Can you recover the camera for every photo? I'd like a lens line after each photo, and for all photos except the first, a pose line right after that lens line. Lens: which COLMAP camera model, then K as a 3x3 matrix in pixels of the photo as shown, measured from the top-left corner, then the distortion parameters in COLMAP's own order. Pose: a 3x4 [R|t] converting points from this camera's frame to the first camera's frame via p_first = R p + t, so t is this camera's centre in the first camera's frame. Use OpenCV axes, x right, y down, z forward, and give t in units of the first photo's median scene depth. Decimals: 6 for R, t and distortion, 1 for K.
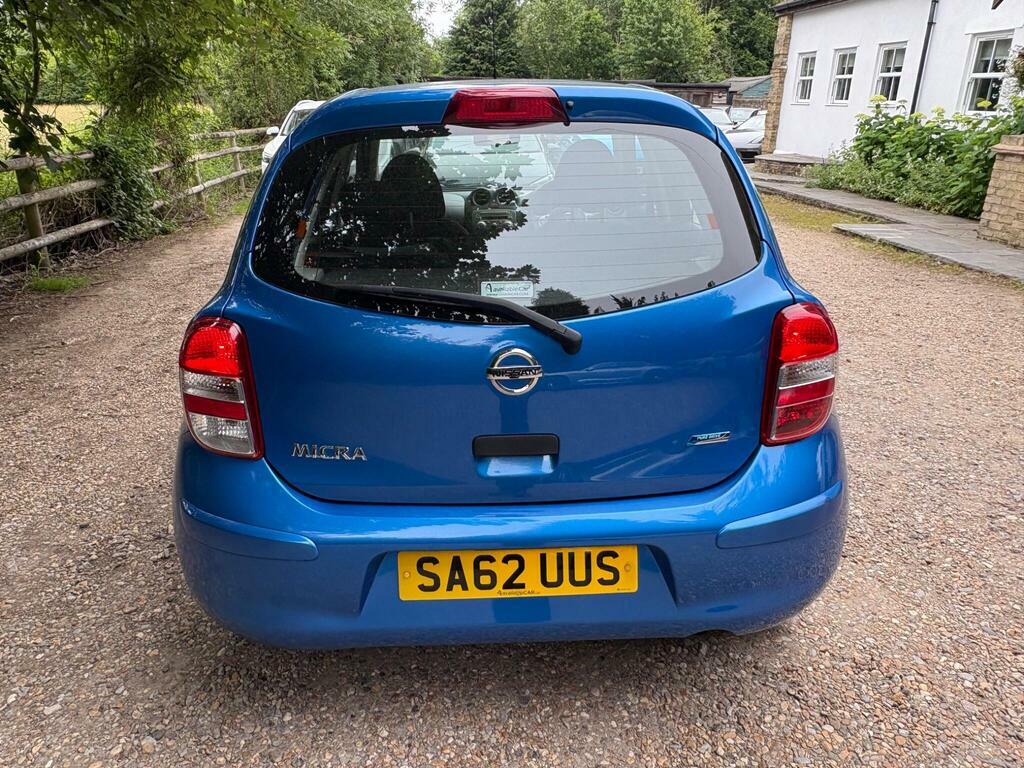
lens RADIAL K [[781.5, 0, 508.8], [0, 781.5, 376.0], [0, 0, 1]] dist [0.005572, -0.001552]
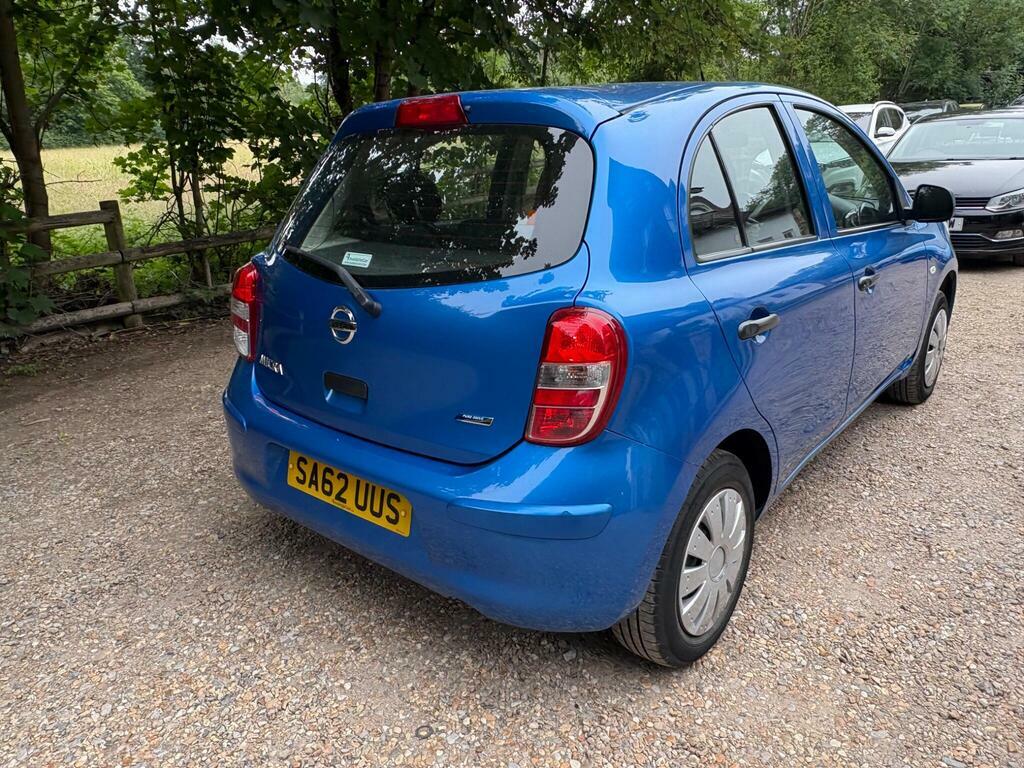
lens RADIAL K [[781.5, 0, 508.8], [0, 781.5, 376.0], [0, 0, 1]] dist [0.005572, -0.001552]
pose [[0.726978, 0.193271, -0.658900, 0.983034], [-0.199358, 0.977646, 0.066812, -0.059332], [0.657084, 0.082786, 0.749257, 0.228577]]
